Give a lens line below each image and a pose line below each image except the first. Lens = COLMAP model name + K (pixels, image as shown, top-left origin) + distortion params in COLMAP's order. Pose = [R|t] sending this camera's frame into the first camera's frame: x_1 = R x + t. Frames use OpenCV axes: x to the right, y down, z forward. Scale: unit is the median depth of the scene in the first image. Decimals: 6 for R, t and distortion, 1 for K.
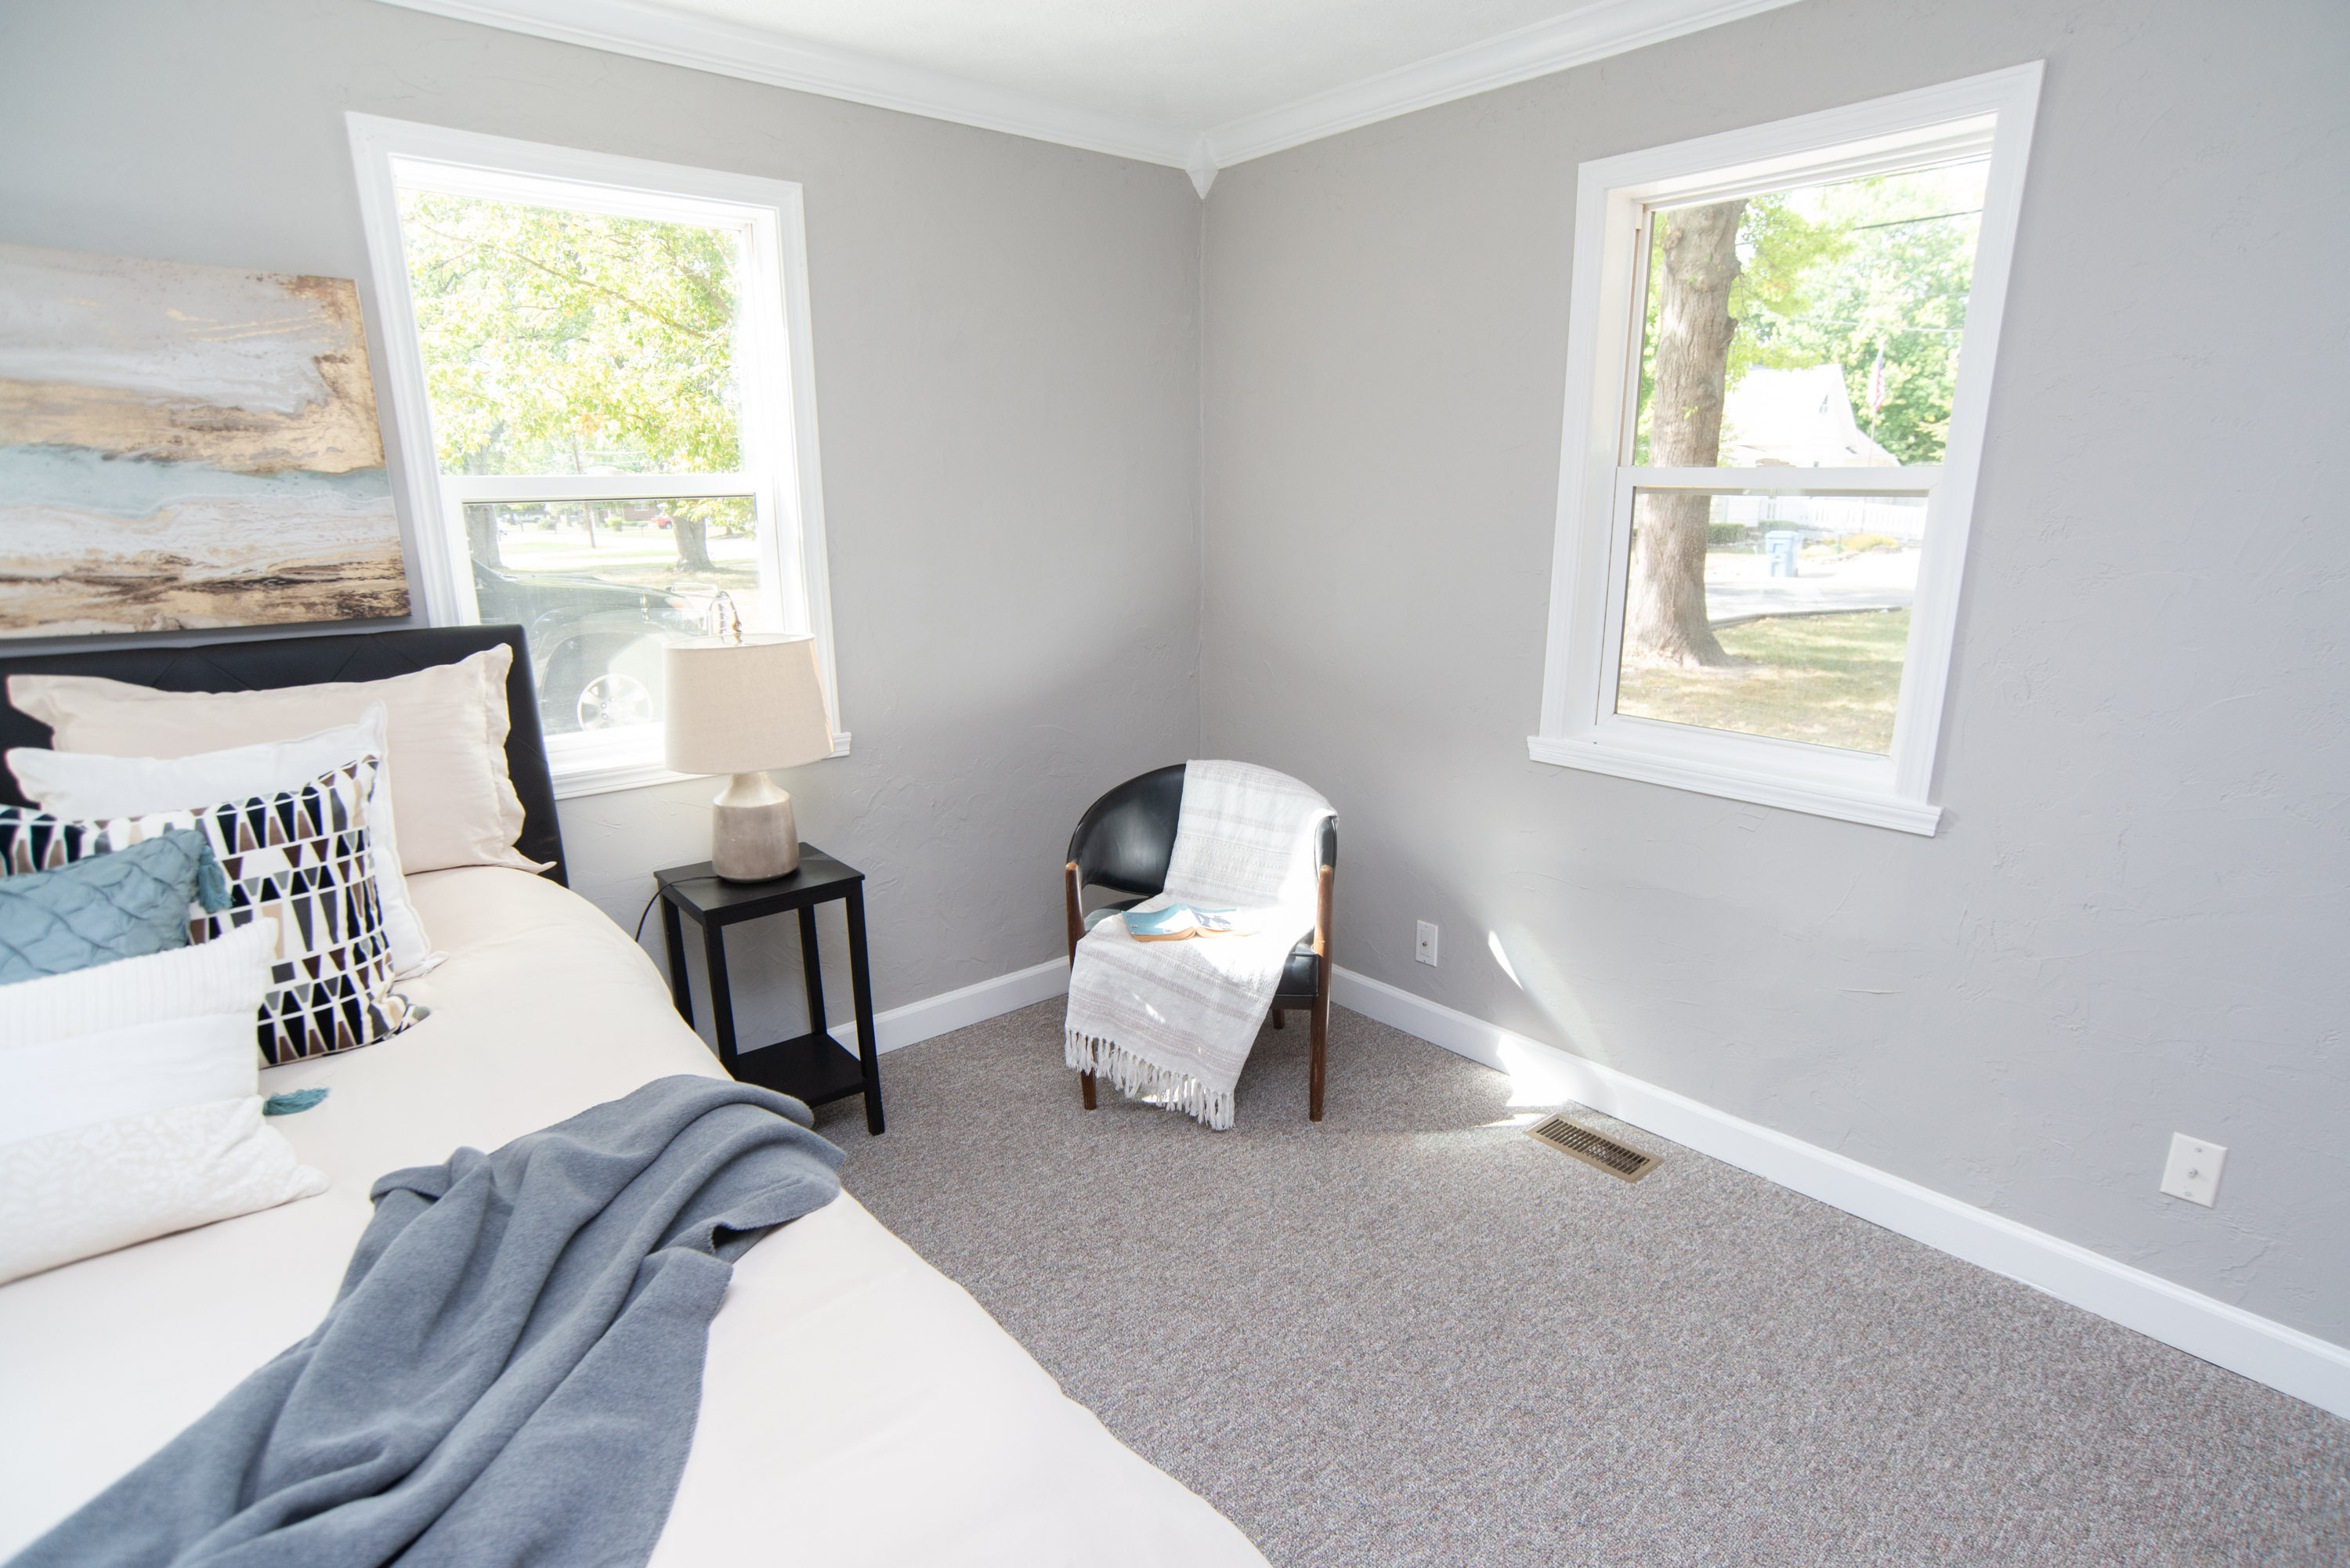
lens RADIAL K [[1188.7, 0, 1205.7], [0, 1188.7, 810.4], [0, 0, 1]] dist [-0.090198, 0.050369]
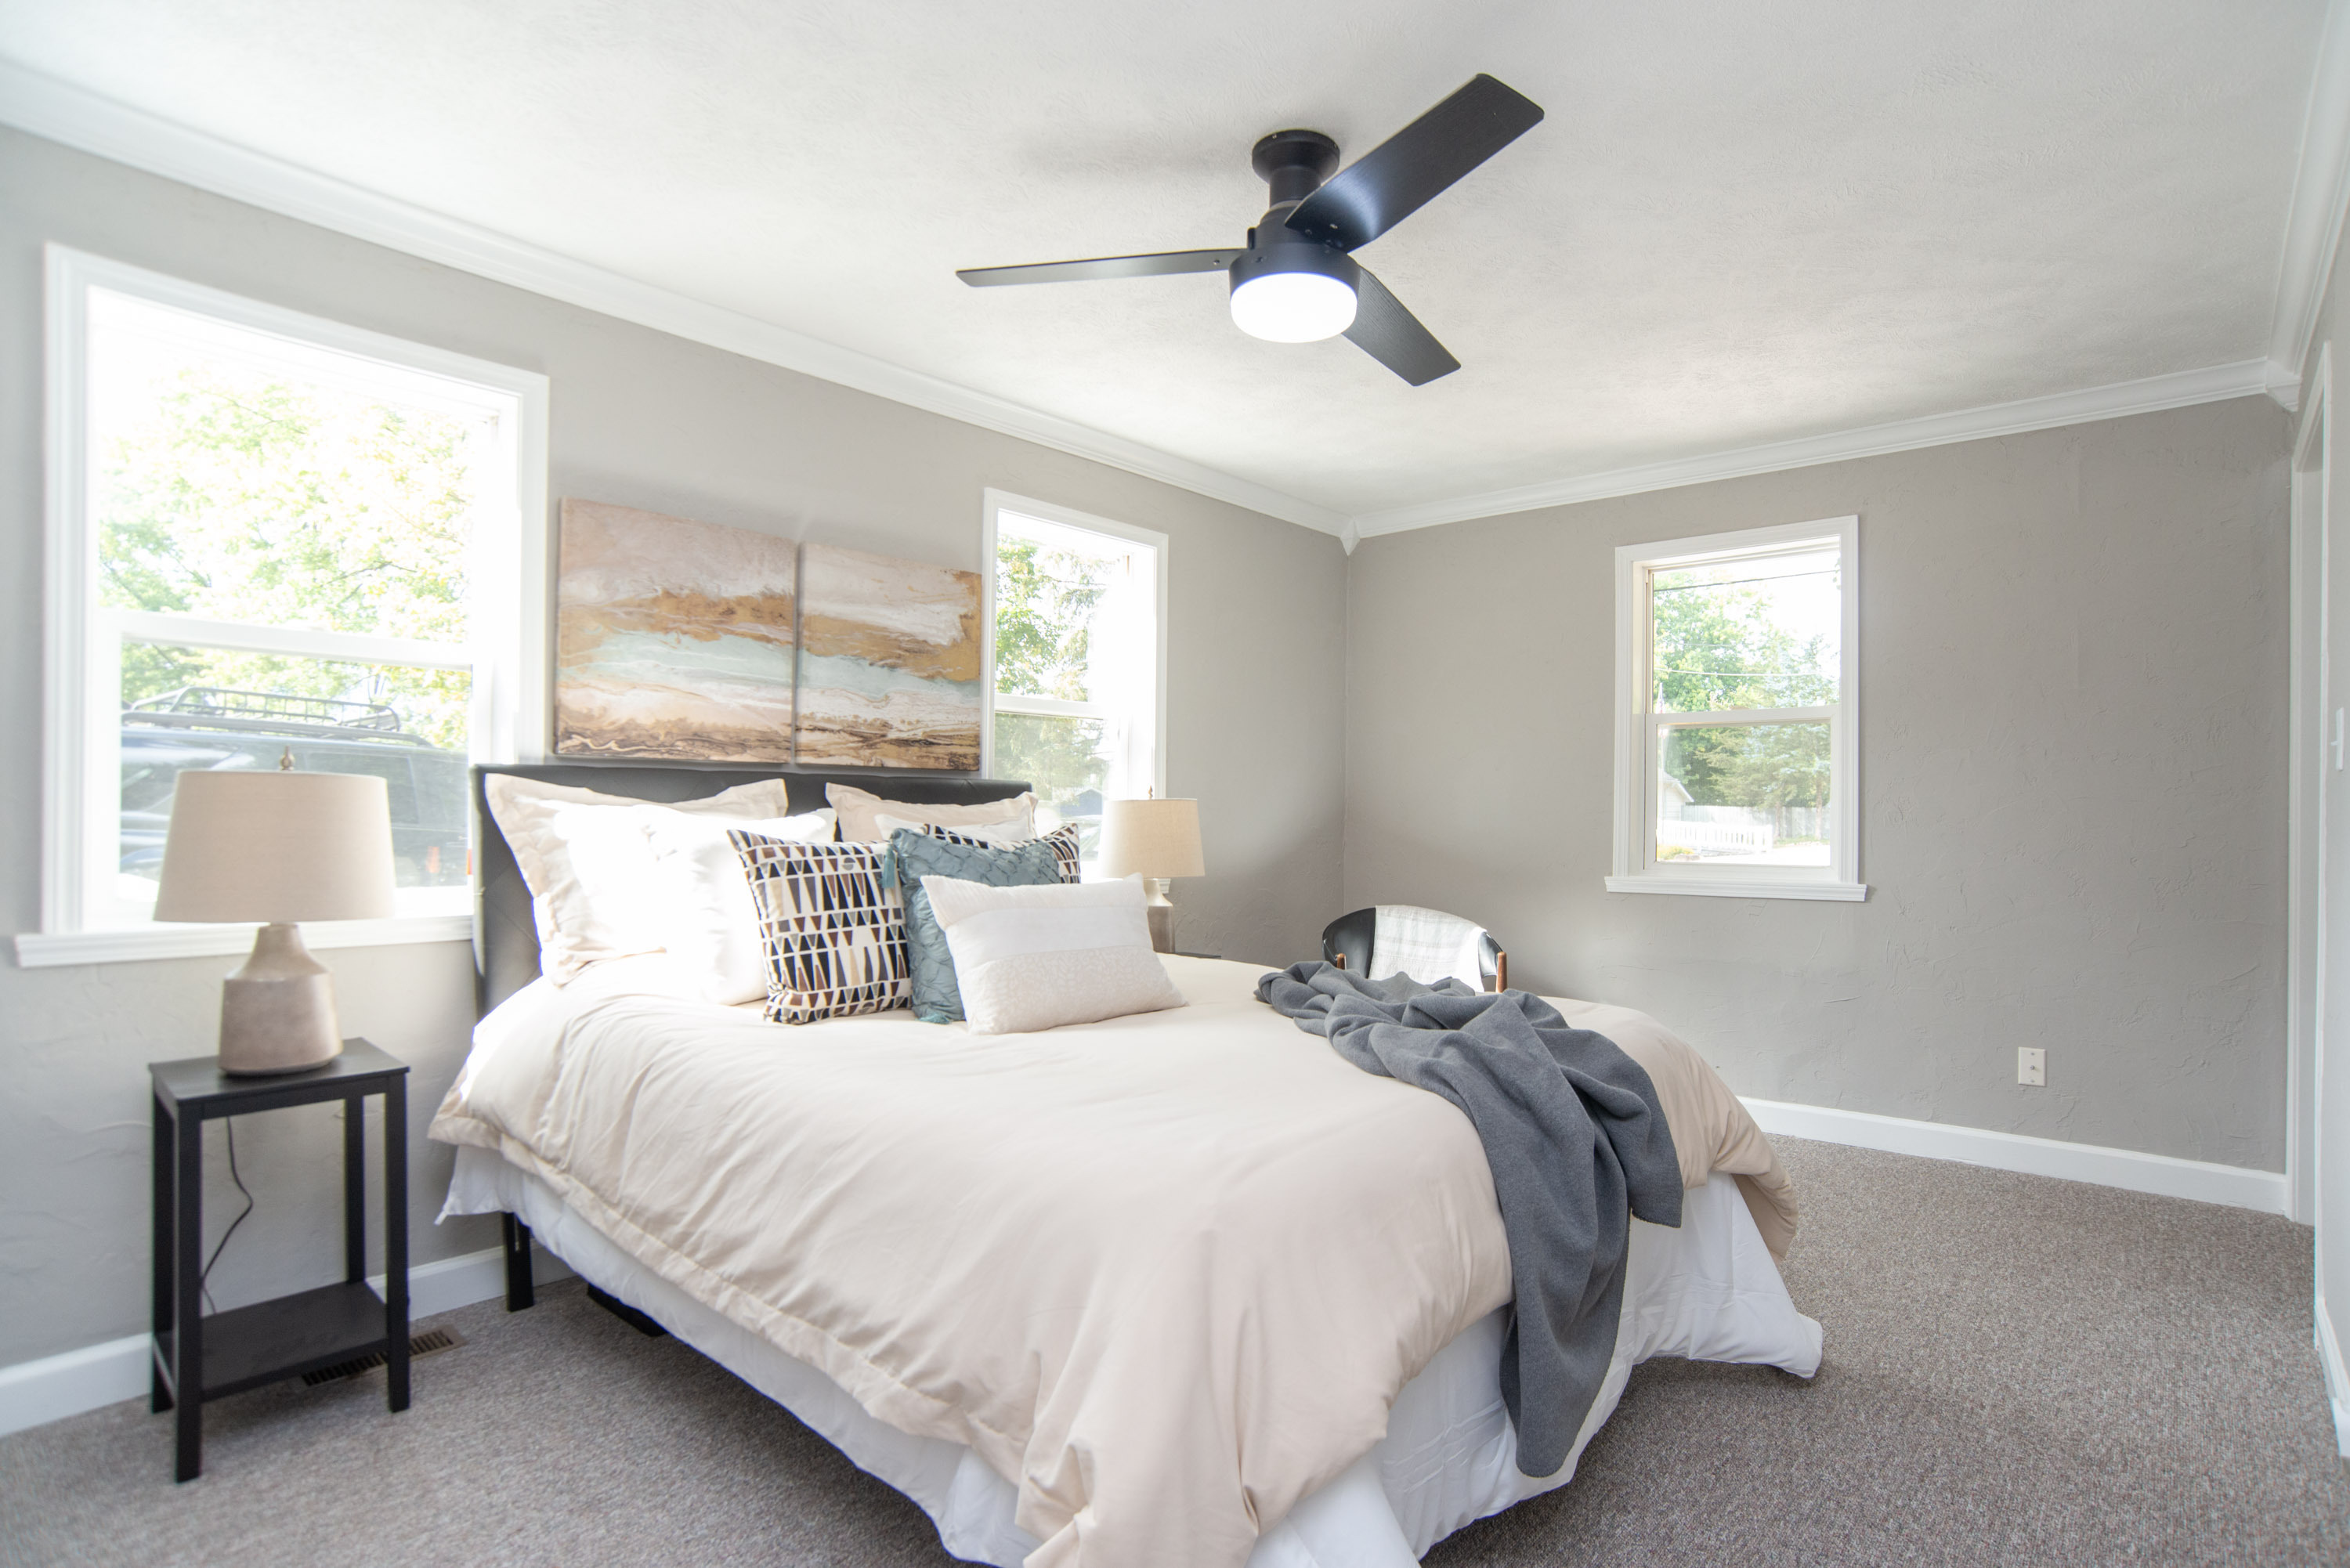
lens RADIAL K [[1188.7, 0, 1205.7], [0, 1188.7, 810.4], [0, 0, 1]] dist [-0.090198, 0.050369]
pose [[0.989537, 0.010726, 0.143877, -0.634114], [0.028154, 0.963706, -0.265477, 0.333151], [-0.141502, 0.266750, 0.953321, -0.598904]]
